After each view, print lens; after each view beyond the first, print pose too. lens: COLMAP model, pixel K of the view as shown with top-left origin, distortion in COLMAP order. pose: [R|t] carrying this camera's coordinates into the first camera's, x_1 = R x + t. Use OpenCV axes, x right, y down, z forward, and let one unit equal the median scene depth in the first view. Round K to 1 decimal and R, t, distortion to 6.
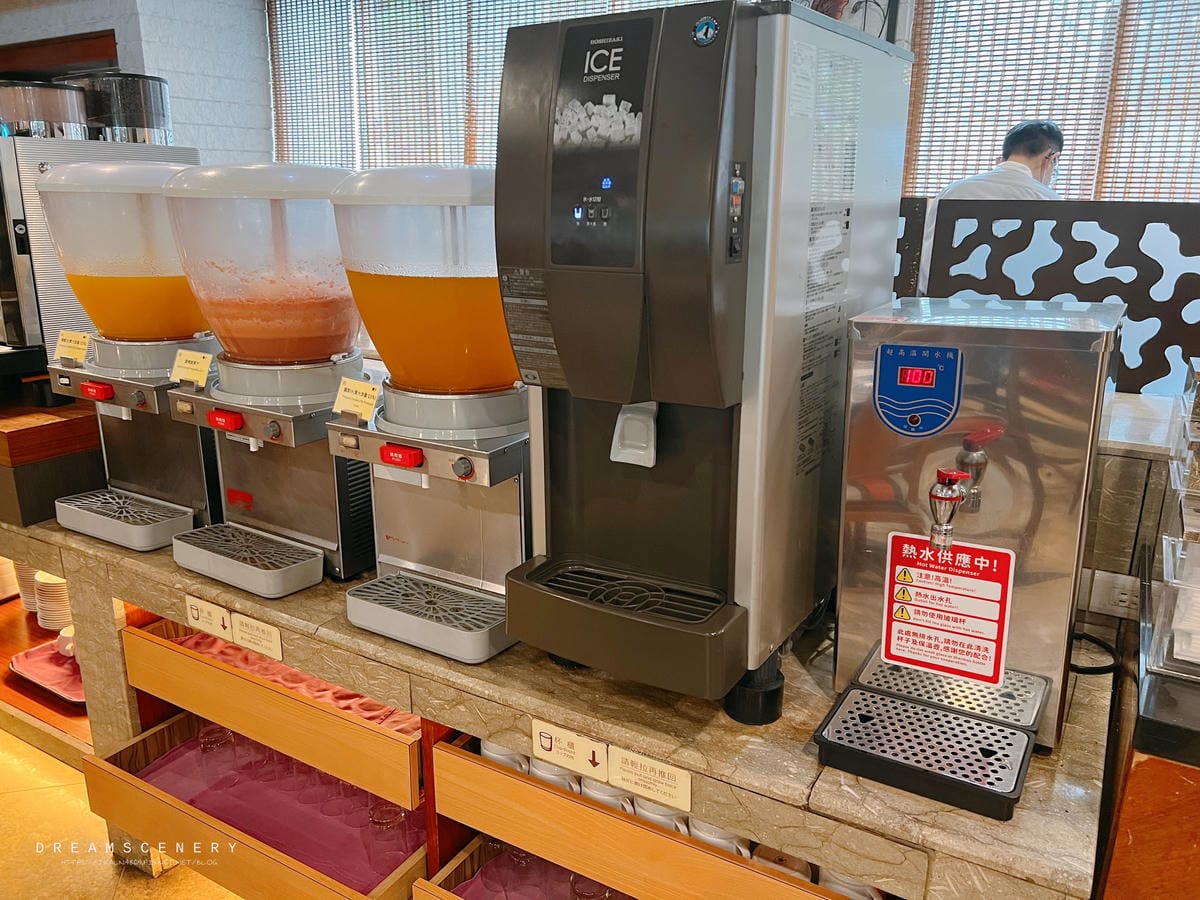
lens RADIAL K [[915.9, 0, 600.0], [0, 915.9, 450.0], [0, 0, 1]] dist [0.004232, -0.001400]
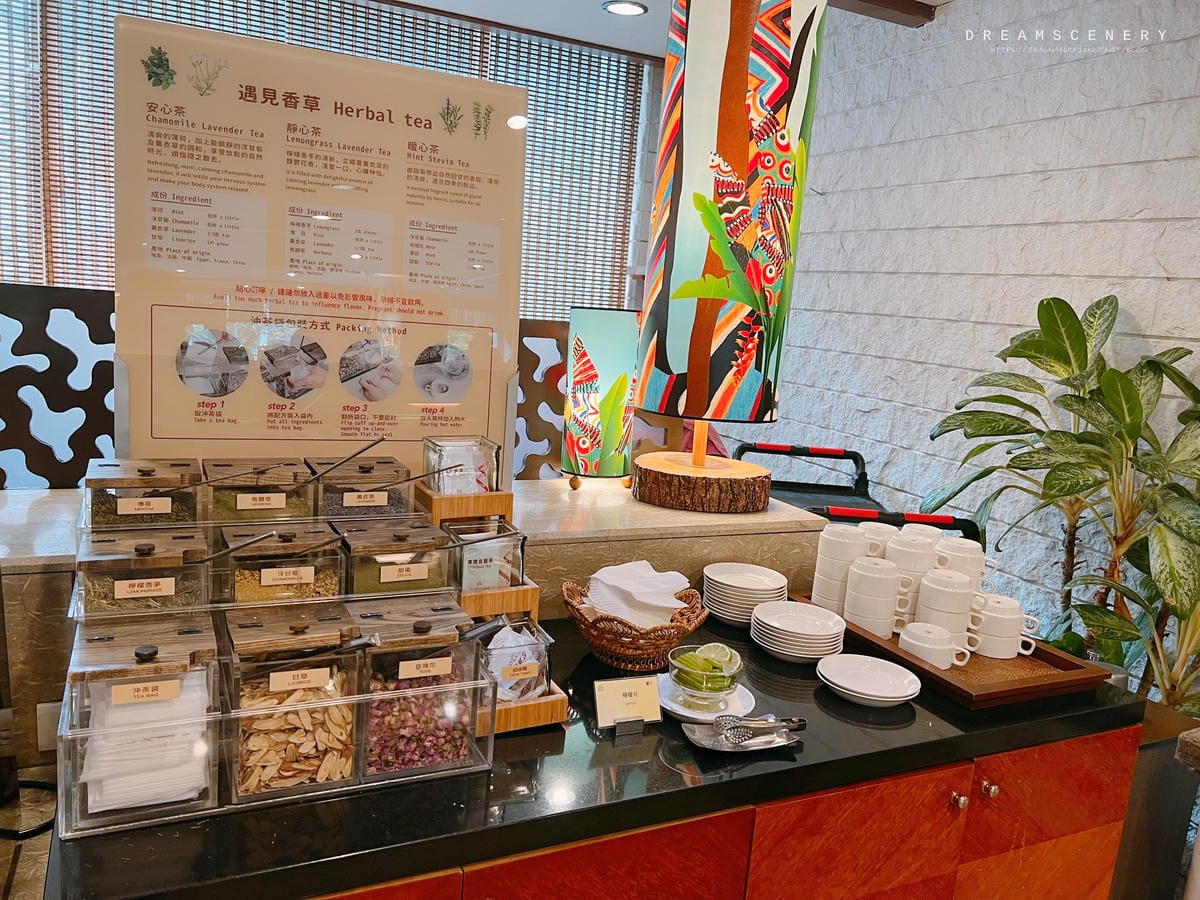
lens RADIAL K [[915.9, 0, 600.0], [0, 915.9, 450.0], [0, 0, 1]] dist [0.004232, -0.001400]
pose [[0.557072, -0.102754, 0.824083, 0.122061], [0.156027, 0.987595, 0.017669, -0.033759], [-0.815676, 0.118736, 0.566193, 0.033944]]
